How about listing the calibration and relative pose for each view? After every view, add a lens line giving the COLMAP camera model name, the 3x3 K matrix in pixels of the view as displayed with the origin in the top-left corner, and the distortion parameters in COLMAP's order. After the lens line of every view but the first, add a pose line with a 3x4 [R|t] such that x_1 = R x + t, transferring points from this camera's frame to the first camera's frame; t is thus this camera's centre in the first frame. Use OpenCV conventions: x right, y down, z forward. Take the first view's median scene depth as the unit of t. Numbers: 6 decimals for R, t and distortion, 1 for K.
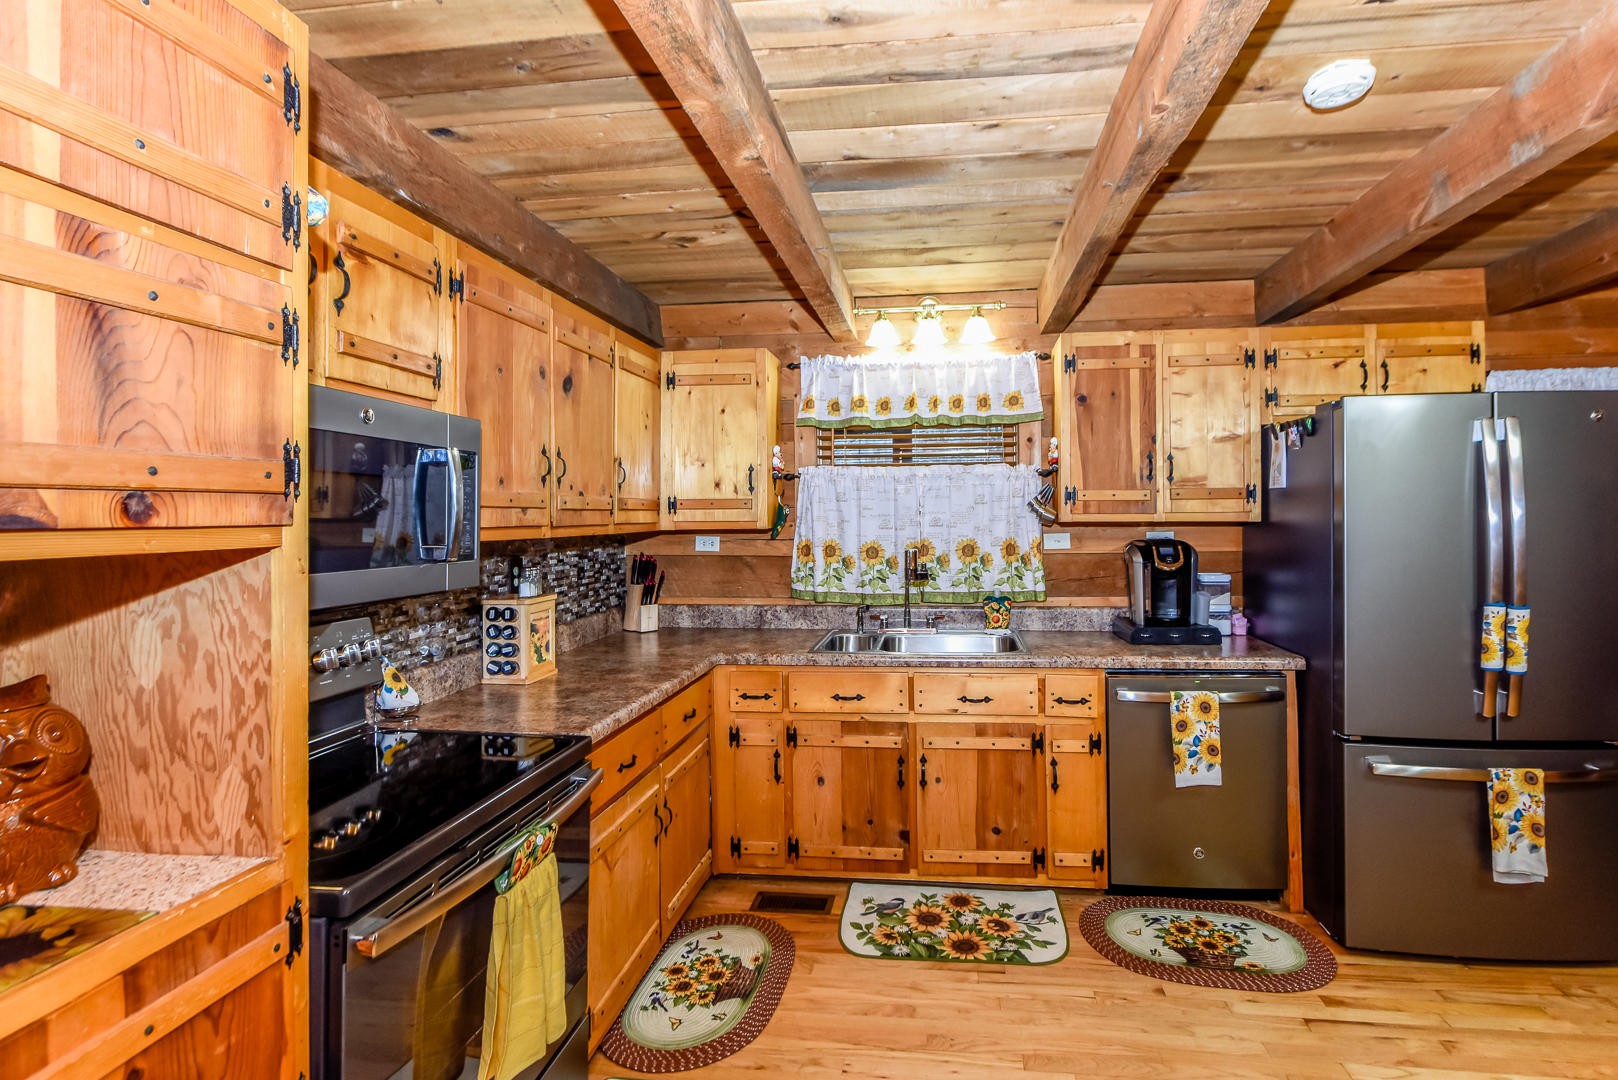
lens RADIAL K [[805.4, 0, 813.4], [0, 805.4, 517.2], [0, 0, 1]] dist [-0.000282, -0.000119]
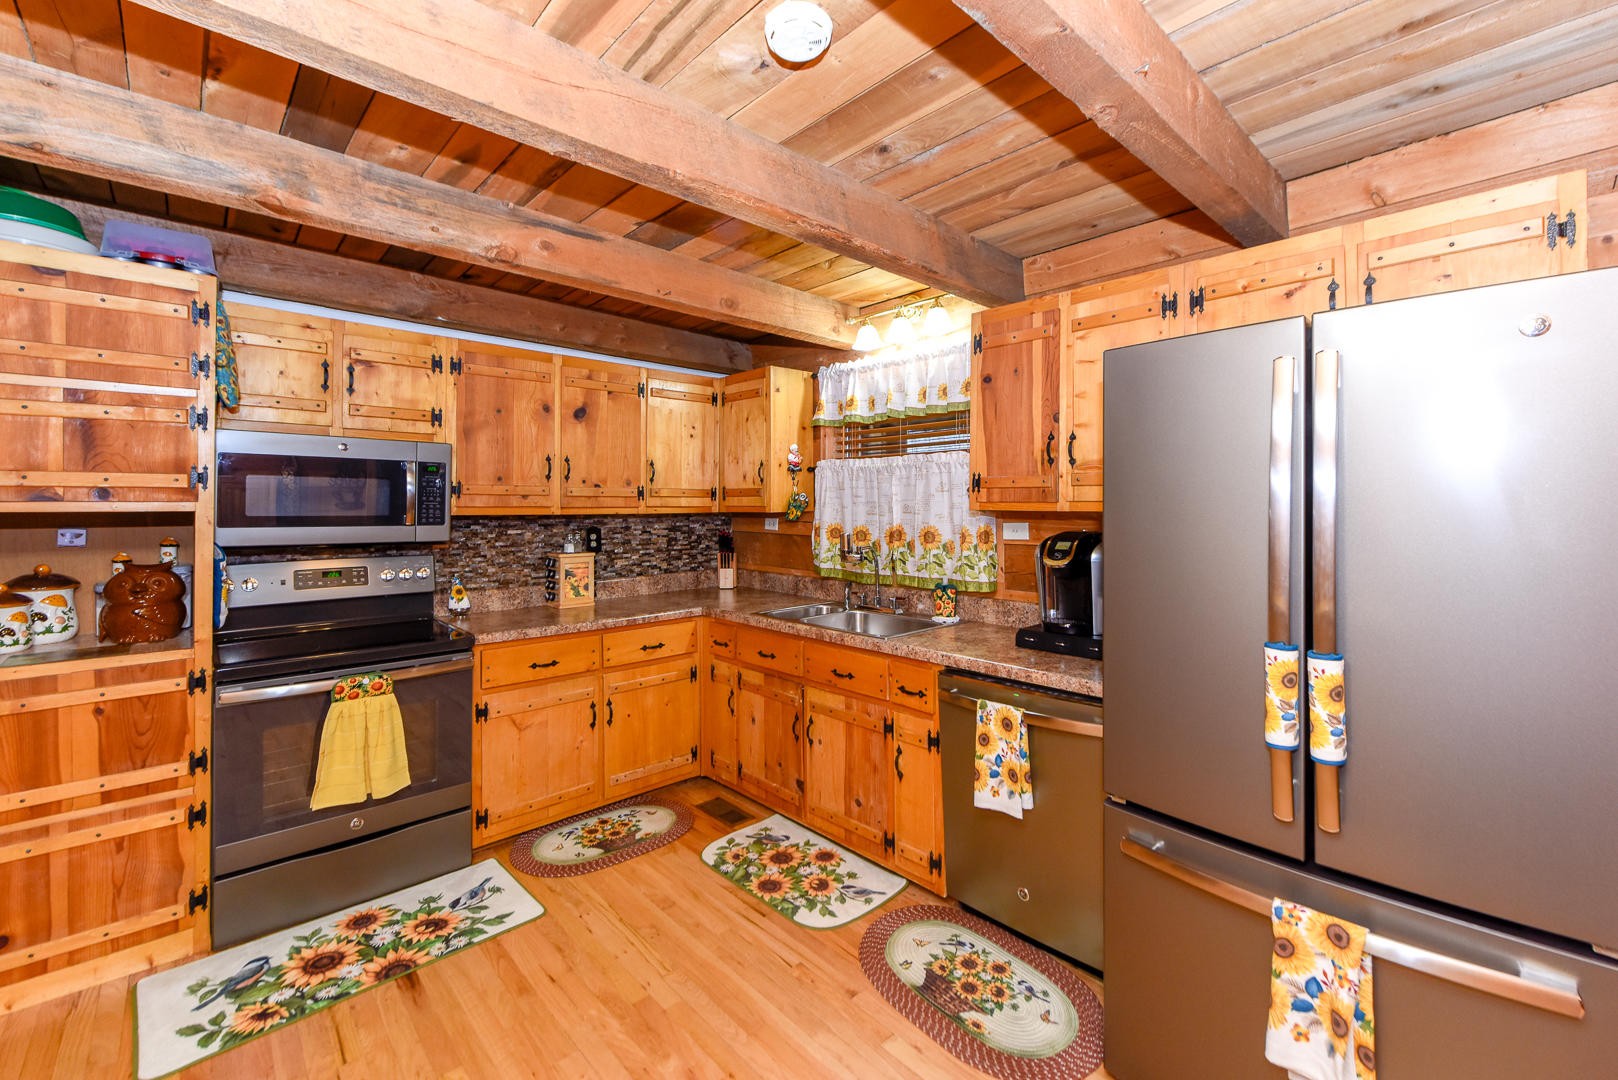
lens RADIAL K [[679.6, 0, 772.4], [0, 679.6, 500.6], [0, 0, 1]] dist [-0.001537, -0.000254]
pose [[0.746650, 0.005574, -0.665194, 0.768113], [-0.009004, 0.999958, -0.001728, -0.002335], [0.665156, 0.007279, 0.746669, 0.274345]]
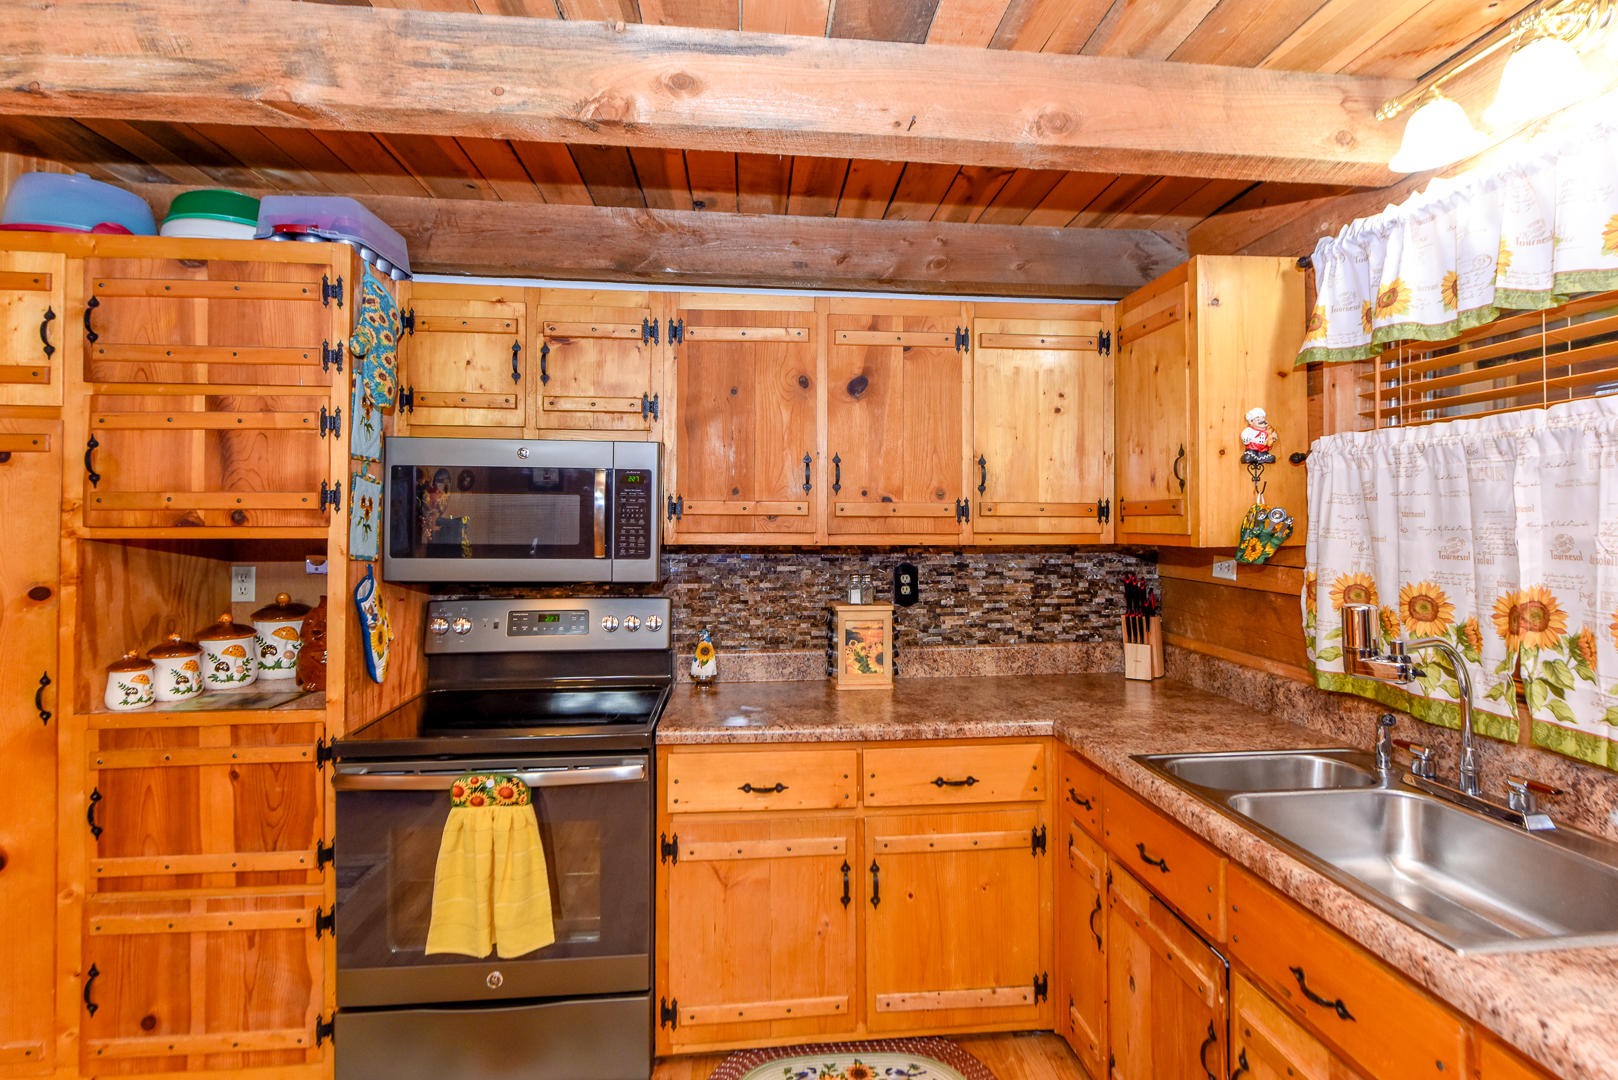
lens RADIAL K [[773.2, 0, 813.2], [0, 773.2, 510.3], [0, 0, 1]] dist [0.000640, -0.001427]
pose [[0.230825, -0.006243, -0.972975, 0.543668], [-0.006263, 0.999949, -0.007902, -0.008834], [0.972975, 0.007918, 0.230774, 0.697848]]
